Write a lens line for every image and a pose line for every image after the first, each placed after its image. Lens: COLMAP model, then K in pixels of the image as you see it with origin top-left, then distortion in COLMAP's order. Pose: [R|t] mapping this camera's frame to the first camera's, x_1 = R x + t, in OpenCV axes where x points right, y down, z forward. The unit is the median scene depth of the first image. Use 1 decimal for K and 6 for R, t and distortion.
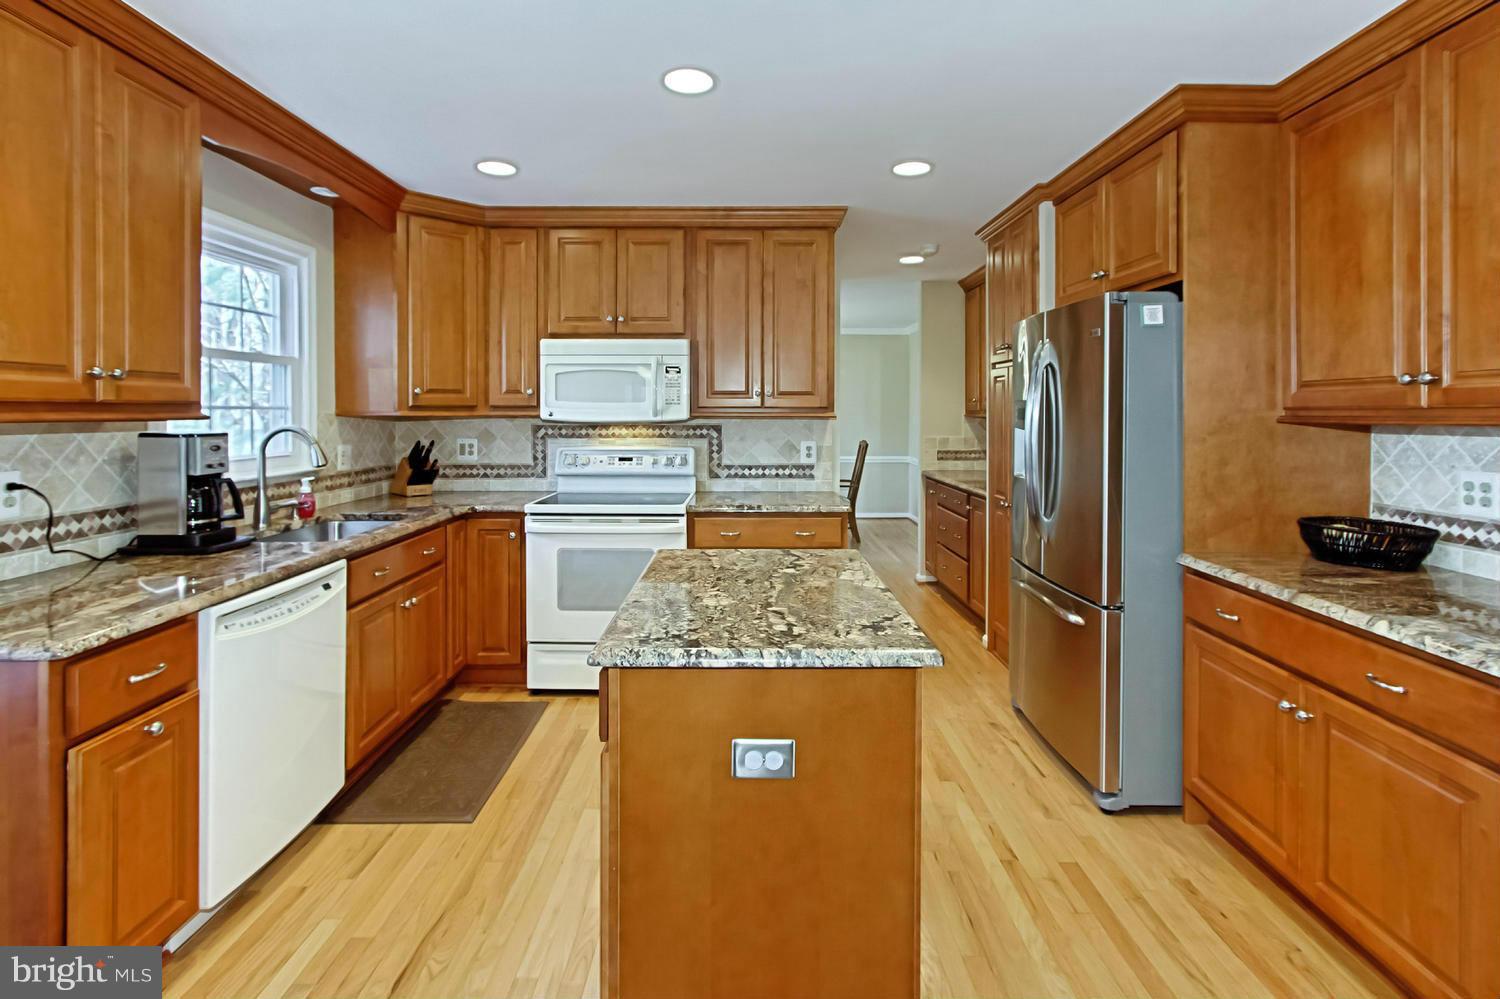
lens RADIAL K [[702.5, 0, 738.4], [0, 702.5, 404.9], [0, 0, 1]] dist [-0.005394, 0.001728]
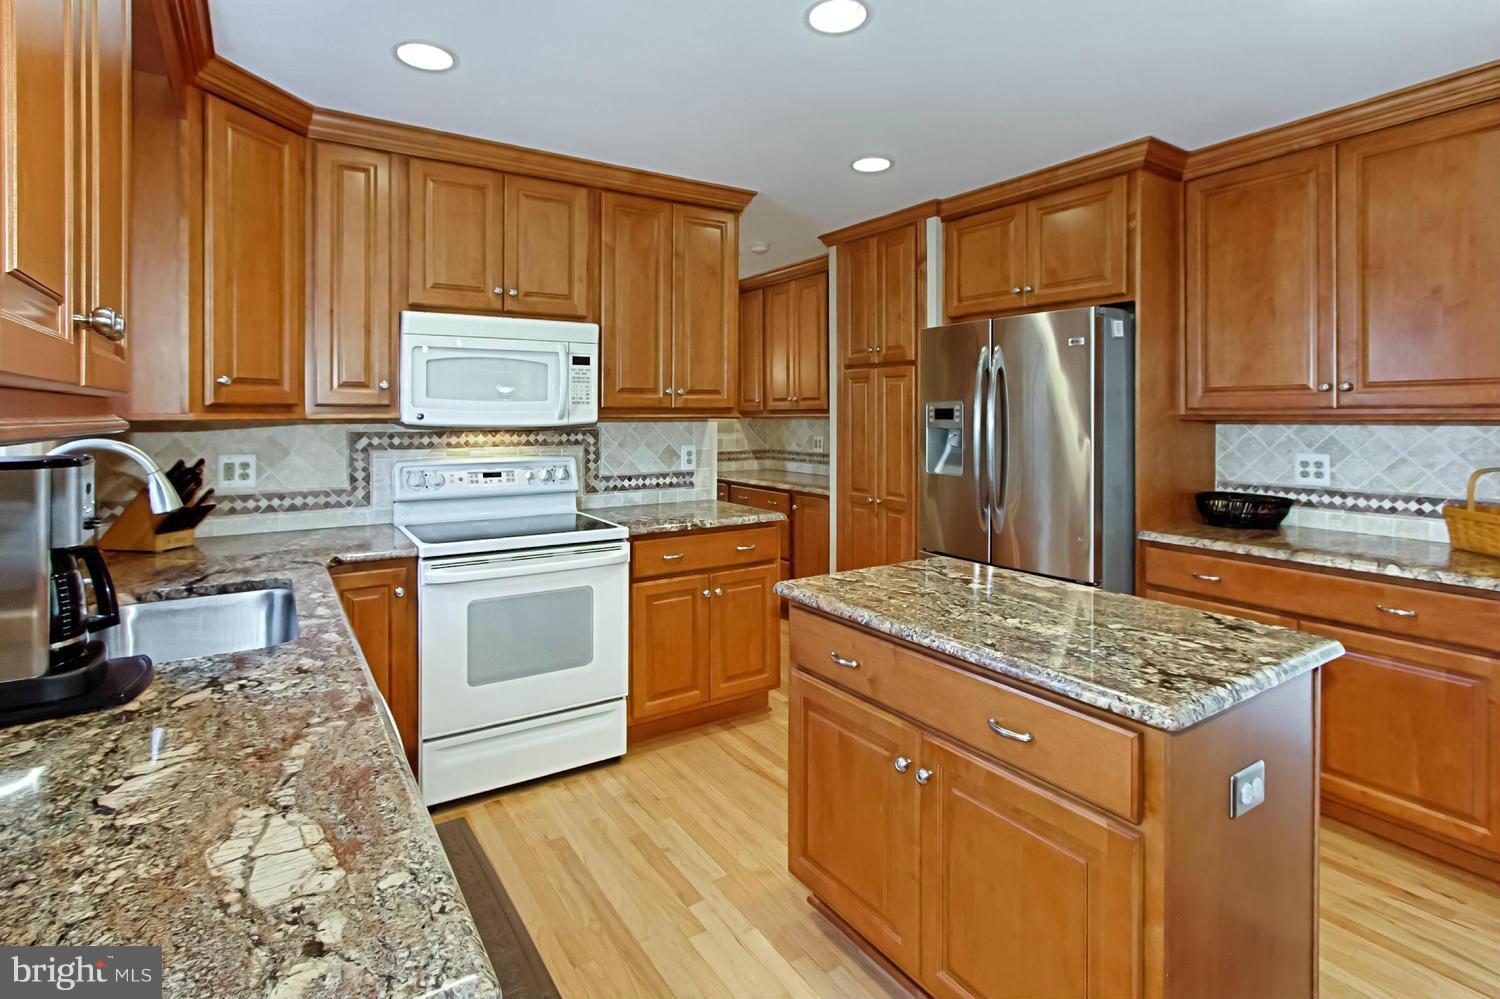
lens RADIAL K [[739.5, 0, 621.4], [0, 739.5, 402.5], [0, 0, 1]] dist [-0.001423, 0.000755]
pose [[0.850988, 0.005024, 0.525160, -0.489304], [-0.002788, 0.999983, -0.005048, 0.002069], [-0.525177, 0.002832, 0.850988, 0.250069]]
